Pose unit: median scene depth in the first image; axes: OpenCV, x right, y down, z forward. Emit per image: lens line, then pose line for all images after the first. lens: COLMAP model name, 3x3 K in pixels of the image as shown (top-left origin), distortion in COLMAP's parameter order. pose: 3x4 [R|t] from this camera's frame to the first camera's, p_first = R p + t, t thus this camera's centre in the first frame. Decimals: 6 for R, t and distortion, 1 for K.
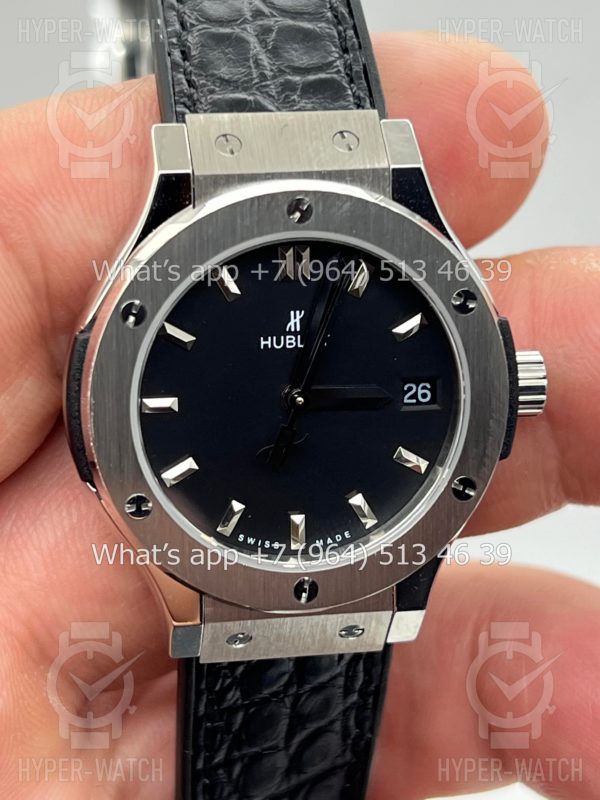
lens RADIAL K [[2147.7, 0, 301.8], [0, 2147.7, 394.0], [0, 0, 1]] dist [0.354994, 0.000000]
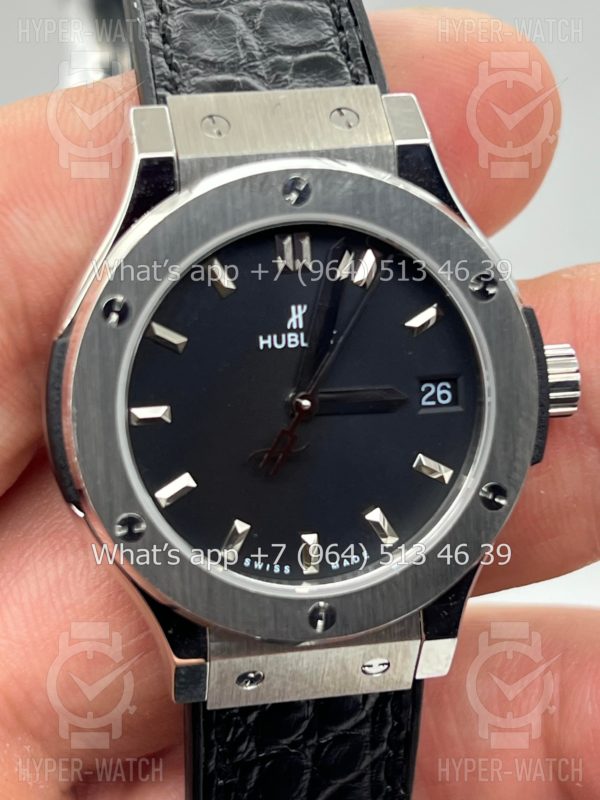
lens RADIAL K [[2147.7, 0, 298.1], [0, 2147.7, 382.4], [0, 0, 1]] dist [0.354994, 0.000000]
pose [[0.999020, -0.043485, -0.008309, 0.003621], [0.042760, 0.996382, -0.073443, 0.058746], [0.011472, 0.073016, 0.997265, 0.101949]]
